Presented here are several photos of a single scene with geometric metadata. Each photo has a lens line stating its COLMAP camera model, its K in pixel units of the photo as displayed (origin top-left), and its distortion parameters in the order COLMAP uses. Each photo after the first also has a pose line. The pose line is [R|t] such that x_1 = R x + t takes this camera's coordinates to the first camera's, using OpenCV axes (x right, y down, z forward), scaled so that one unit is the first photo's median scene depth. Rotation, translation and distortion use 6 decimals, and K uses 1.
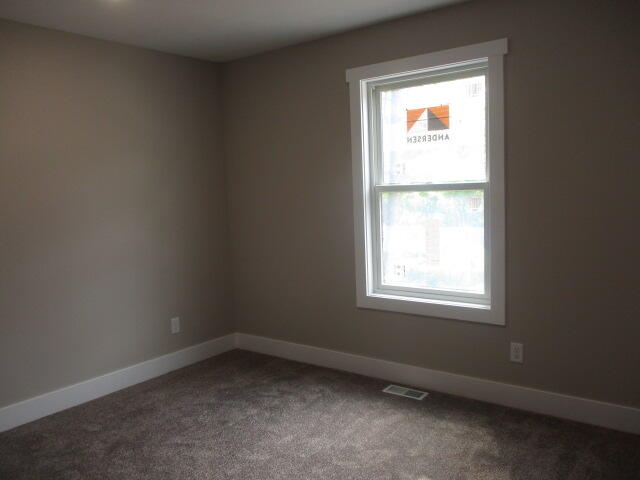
lens RADIAL K [[533.0, 0, 318.1], [0, 533.0, 237.8], [0, 0, 1]] dist [-0.020712, 0.000018]
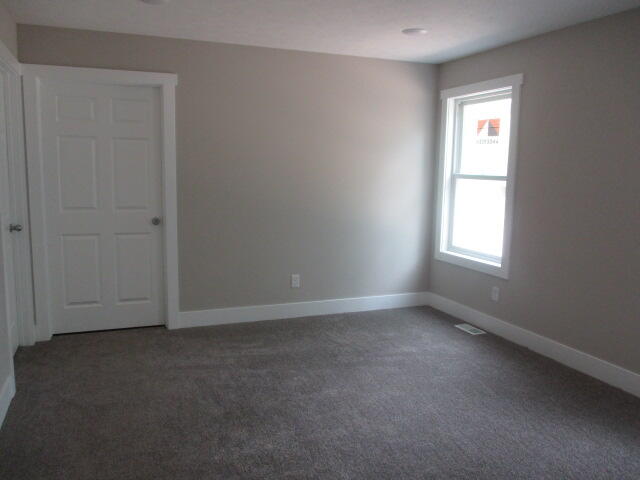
lens RADIAL K [[533.0, 0, 318.1], [0, 533.0, 237.8], [0, 0, 1]] dist [-0.020712, 0.000018]
pose [[0.859402, 0.127149, -0.495239, 0.532705], [-0.109597, 0.991883, 0.064473, 0.018680], [0.499417, -0.001131, 0.866361, -0.400531]]
